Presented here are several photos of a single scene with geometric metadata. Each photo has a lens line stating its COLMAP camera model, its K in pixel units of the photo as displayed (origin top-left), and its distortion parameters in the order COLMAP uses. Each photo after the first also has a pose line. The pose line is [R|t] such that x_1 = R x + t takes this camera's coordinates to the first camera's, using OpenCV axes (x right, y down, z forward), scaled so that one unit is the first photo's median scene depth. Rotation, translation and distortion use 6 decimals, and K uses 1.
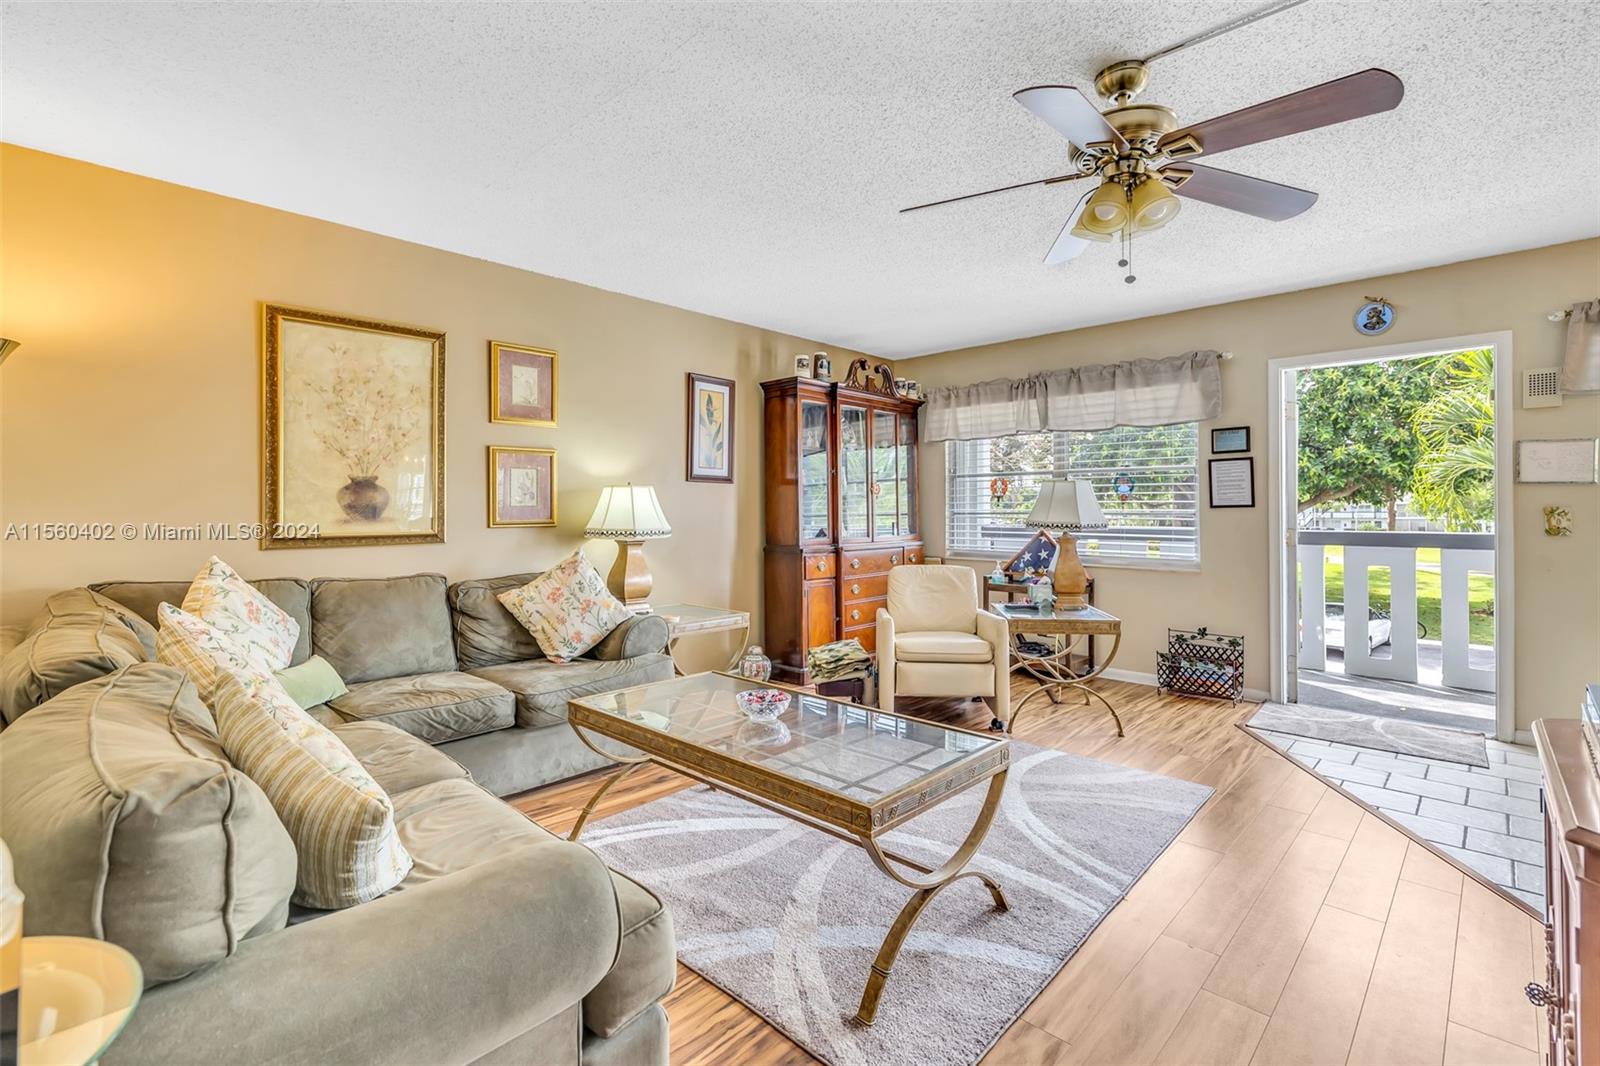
lens RADIAL K [[721.8, 0, 794.0], [0, 721.8, 505.6], [0, 0, 1]] dist [0.001416, 0.000028]
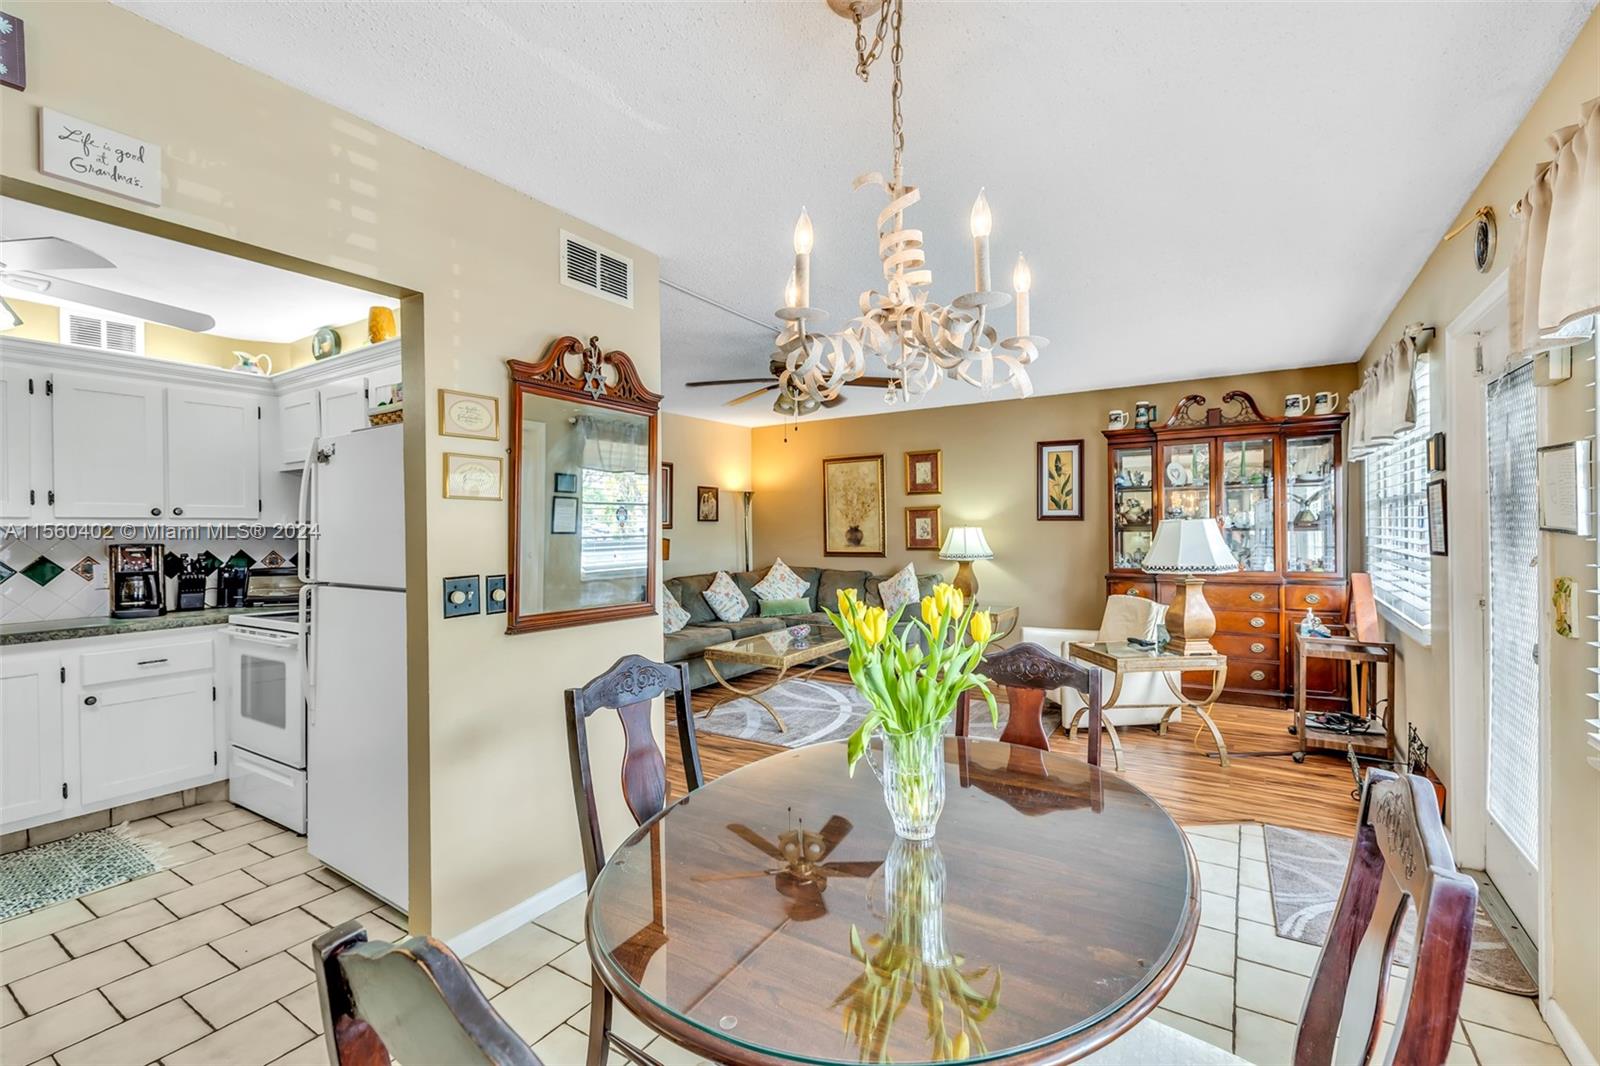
lens RADIAL K [[700.8, 0, 800.0], [0, 700.8, 533.0], [0, 0, 1]] dist [0.005656, 0.000395]
pose [[0.198248, 0.006597, -0.980130, 1.421760], [0.015687, 0.999828, 0.009902, -0.040106], [0.980026, -0.017339, 0.198110, 0.370835]]
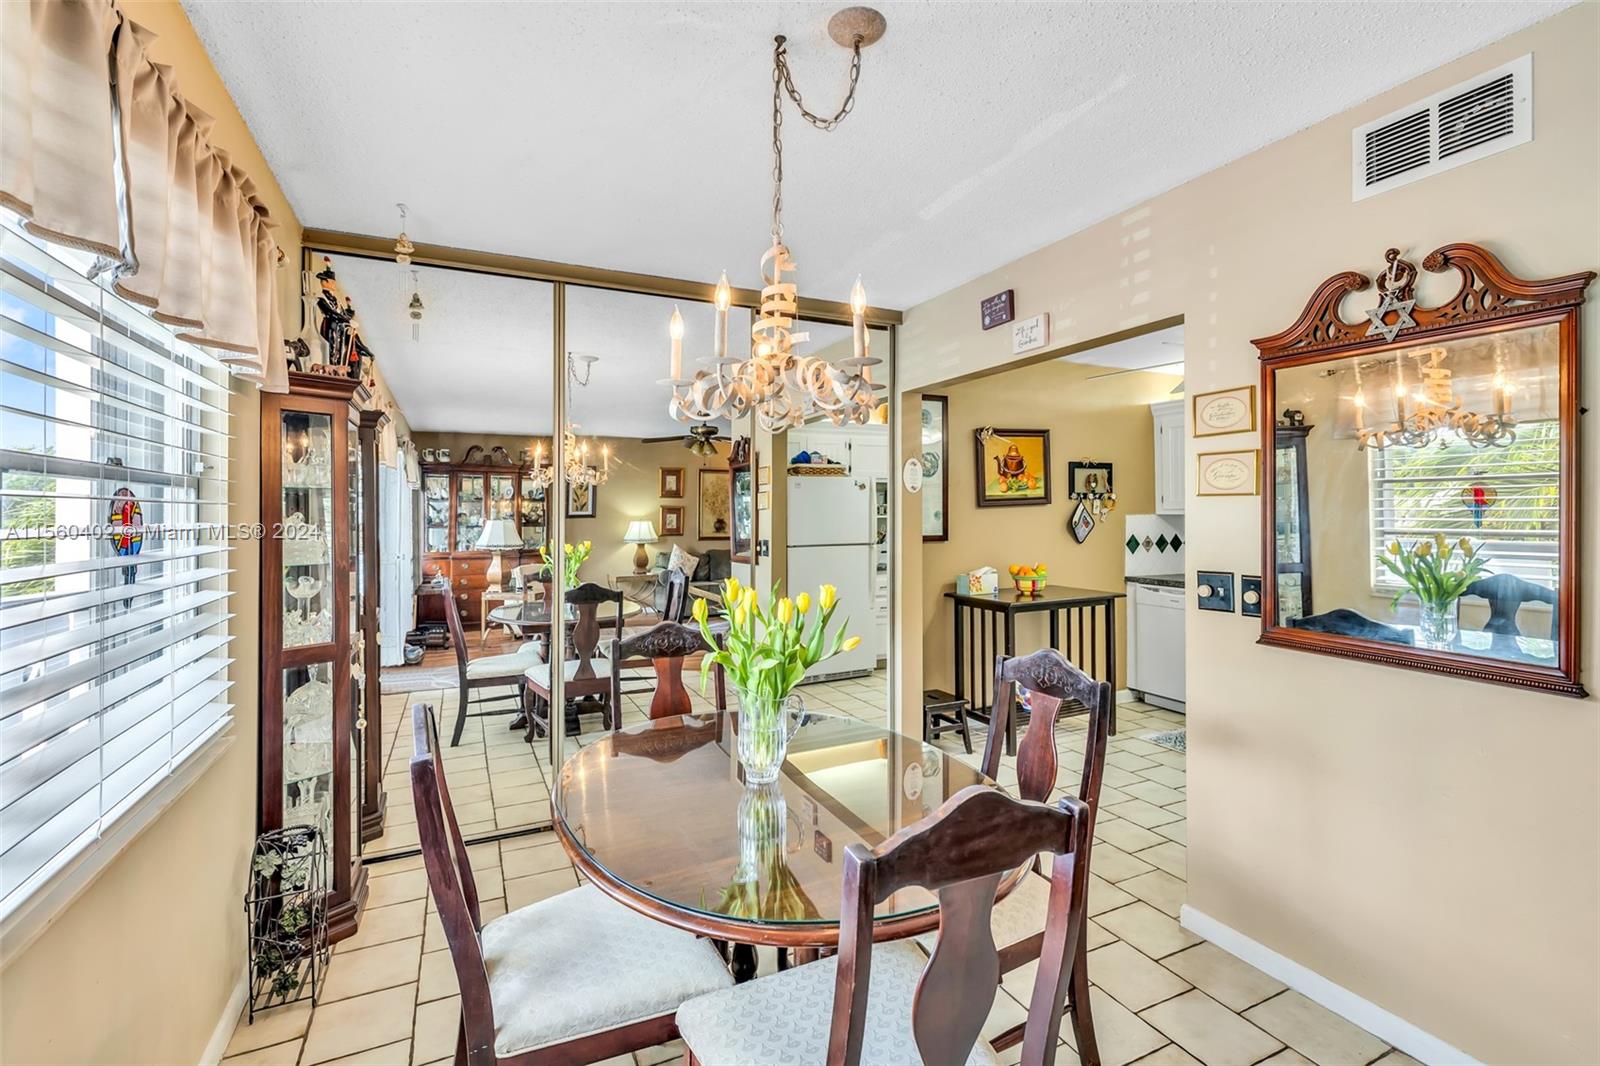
lens RADIAL K [[708.4, 0, 799.5], [0, 708.4, 511.6], [0, 0, 1]] dist [0.001388, 0.000009]
pose [[-0.936218, 0.004234, 0.351395, 0.878189], [0.000630, 0.999946, -0.010370, -0.048148], [-0.351419, -0.009488, -0.936170, 0.934934]]
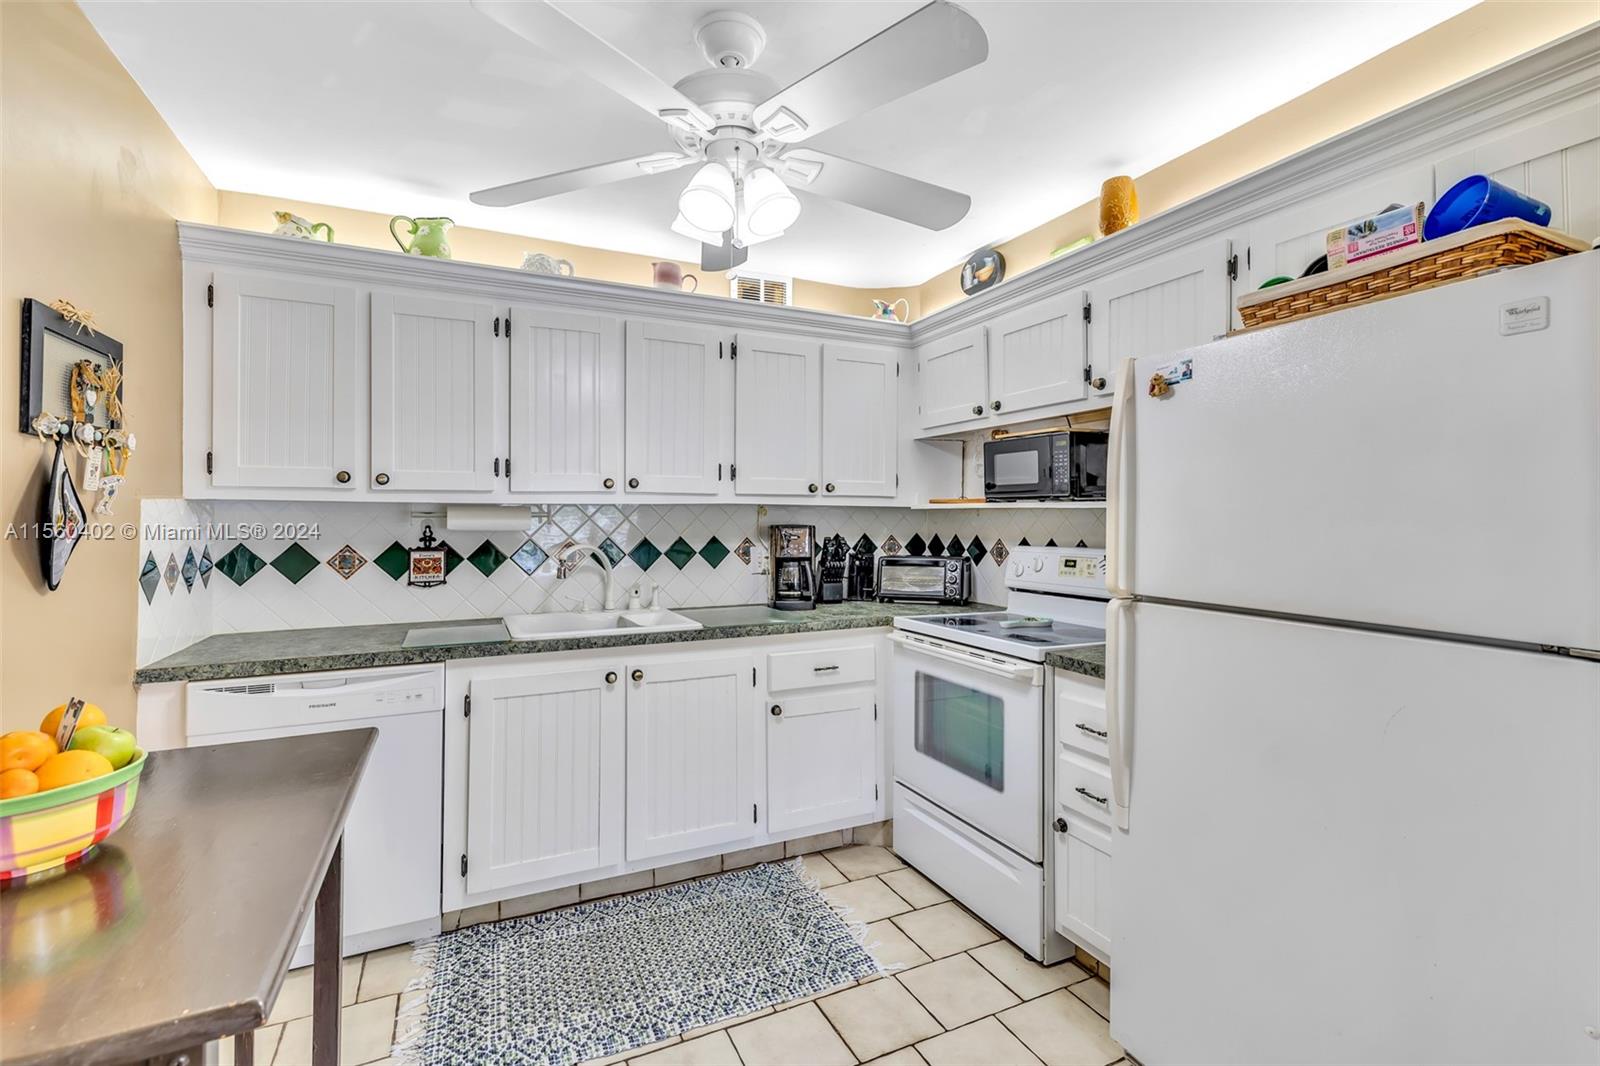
lens RADIAL K [[721.8, 0, 794.0], [0, 721.8, 505.6], [0, 0, 1]] dist [0.001416, 0.000028]
pose [[-0.357139, -0.011924, -0.933975, 1.091760], [0.004509, 0.999885, -0.014490, -0.040431], [0.934040, -0.009386, -0.357045, -0.034122]]
